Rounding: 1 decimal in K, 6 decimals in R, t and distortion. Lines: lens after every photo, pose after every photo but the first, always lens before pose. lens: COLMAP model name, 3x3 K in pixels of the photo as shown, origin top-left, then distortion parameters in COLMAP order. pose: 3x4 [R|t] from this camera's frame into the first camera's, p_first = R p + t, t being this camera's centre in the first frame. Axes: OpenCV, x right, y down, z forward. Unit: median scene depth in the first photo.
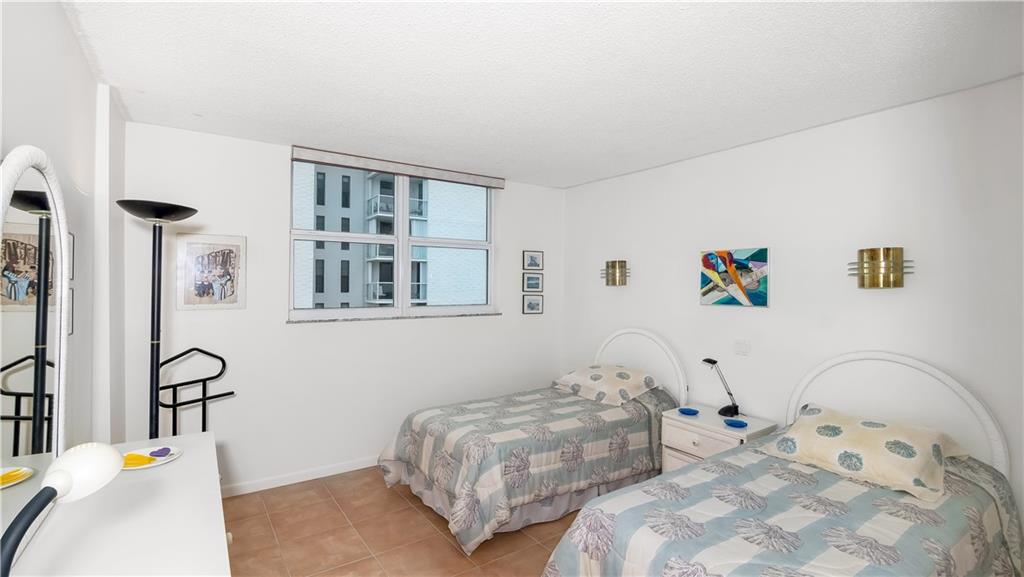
lens RADIAL K [[468.4, 0, 514.7], [0, 468.4, 285.4], [0, 0, 1]] dist [-0.010113, 0.003435]
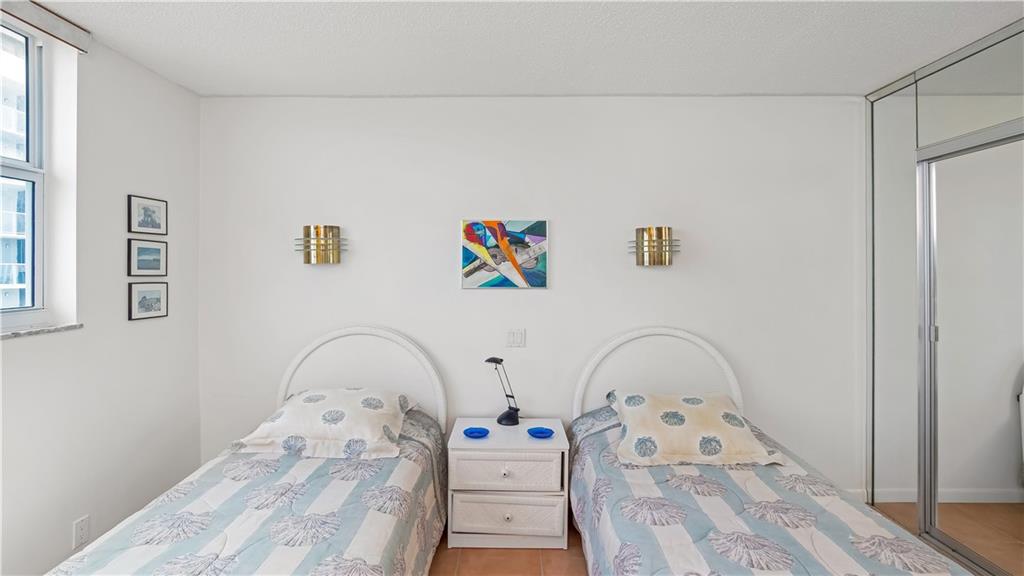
lens RADIAL K [[468.4, 0, 501.3], [0, 468.4, 262.9], [0, 0, 1]] dist [-0.010113, 0.003435]
pose [[0.582948, -0.000376, 0.812509, -0.203489], [0.001225, 0.999999, -0.000417, -0.000631], [-0.812508, 0.001239, 0.582948, 0.514843]]
